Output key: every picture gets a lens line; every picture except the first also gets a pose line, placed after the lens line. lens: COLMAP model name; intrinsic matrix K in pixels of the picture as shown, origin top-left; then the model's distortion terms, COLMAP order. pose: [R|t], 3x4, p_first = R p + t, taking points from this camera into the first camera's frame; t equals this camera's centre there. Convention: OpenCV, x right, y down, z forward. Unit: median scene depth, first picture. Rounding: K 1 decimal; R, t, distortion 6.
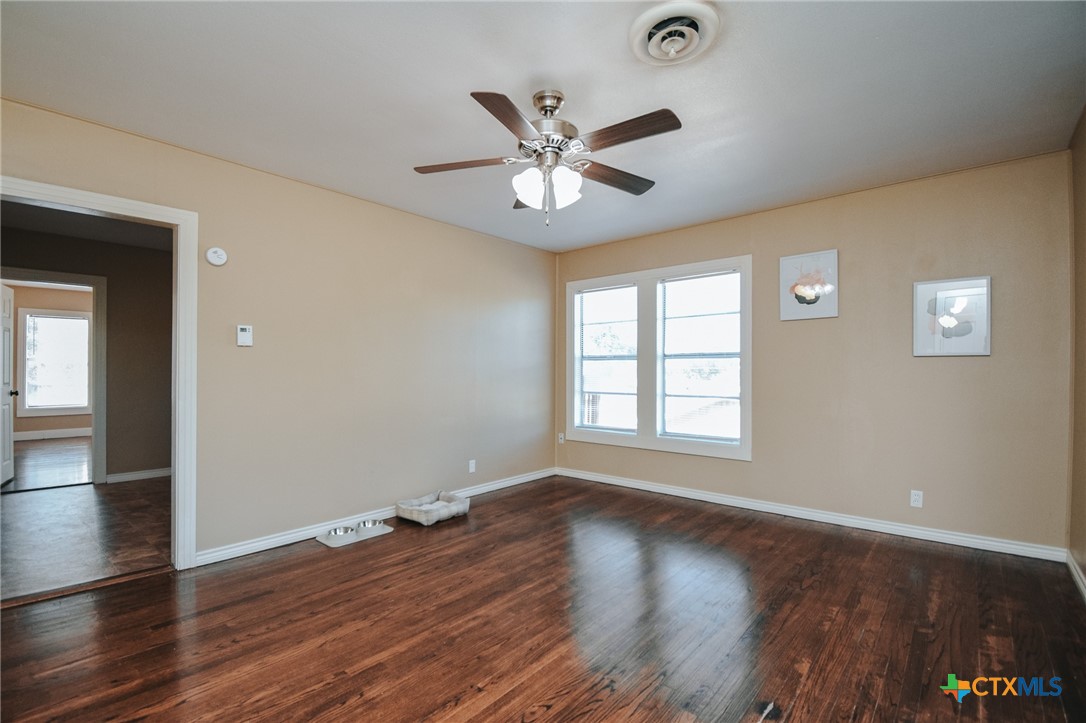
lens RADIAL K [[486.2, 0, 545.5], [0, 486.2, 371.0], [0, 0, 1]] dist [0.019046, -0.019363]
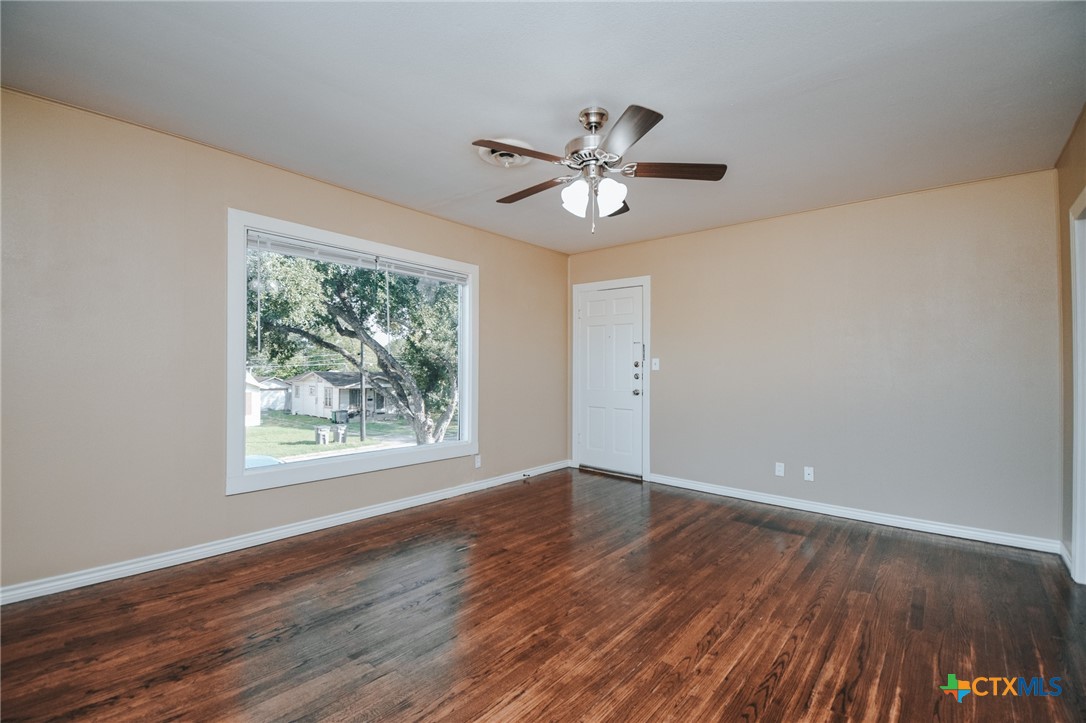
lens RADIAL K [[486.2, 0, 532.2], [0, 486.2, 365.5], [0, 0, 1]] dist [0.019046, -0.019363]
pose [[-0.999714, -0.009868, 0.021802, 0.076612], [-0.009863, 0.999951, 0.000347, -0.005965], [-0.021805, 0.000131, -0.999762, 1.397318]]
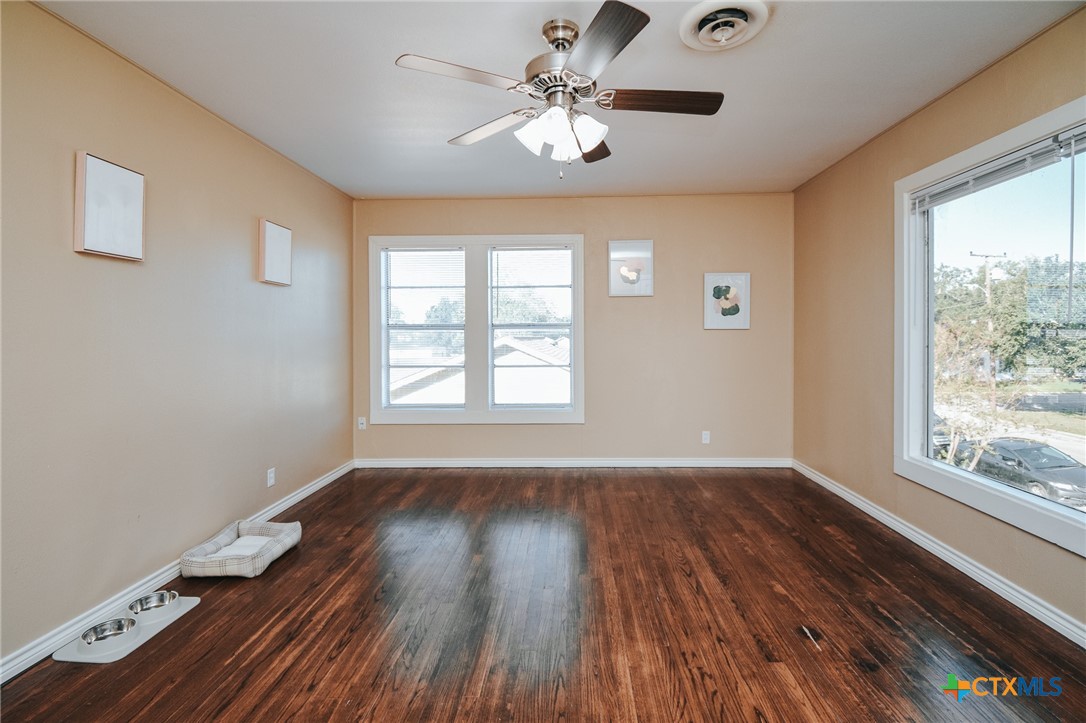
lens RADIAL K [[486.2, 0, 568.0], [0, 486.2, 334.8], [0, 0, 1]] dist [0.019046, -0.019363]
pose [[0.771325, -0.001073, 0.636440, -0.360961], [0.004697, 0.999981, -0.004006, -0.011288], [-0.636424, 0.006080, 0.771316, 0.221871]]
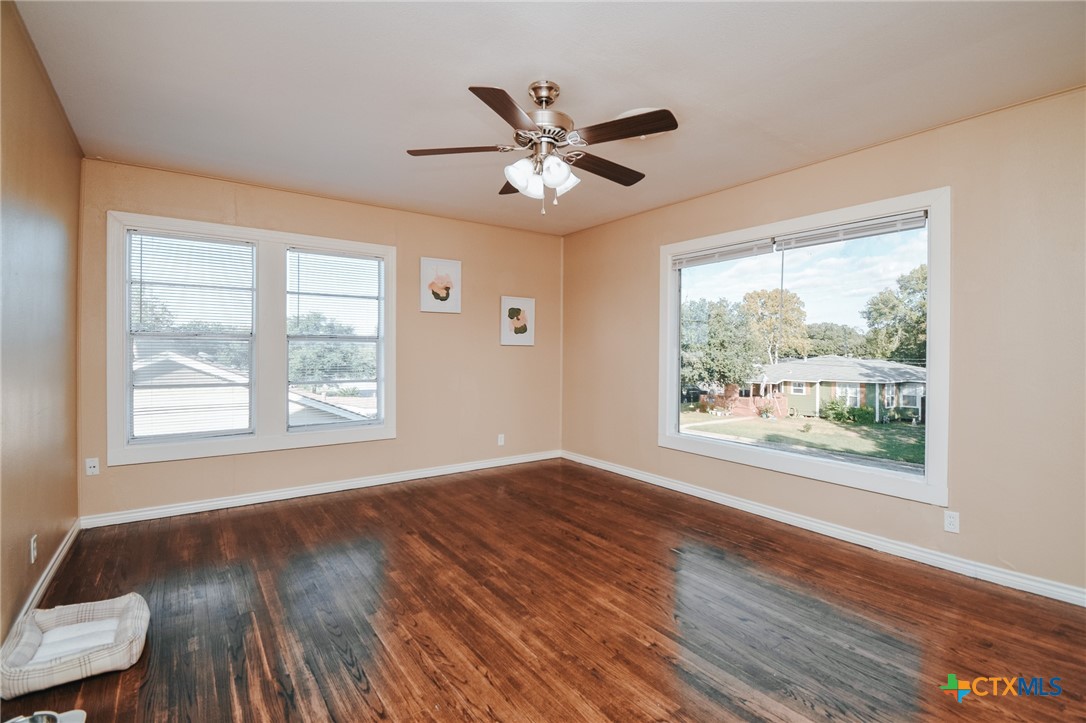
lens RADIAL K [[486.2, 0, 543.5], [0, 486.2, 352.5], [0, 0, 1]] dist [0.019046, -0.019363]
pose [[0.247076, 0.003072, 0.968991, -0.660397], [-0.003983, 0.999990, -0.002155, -0.004720], [-0.968988, -0.003327, 0.247086, 0.503610]]
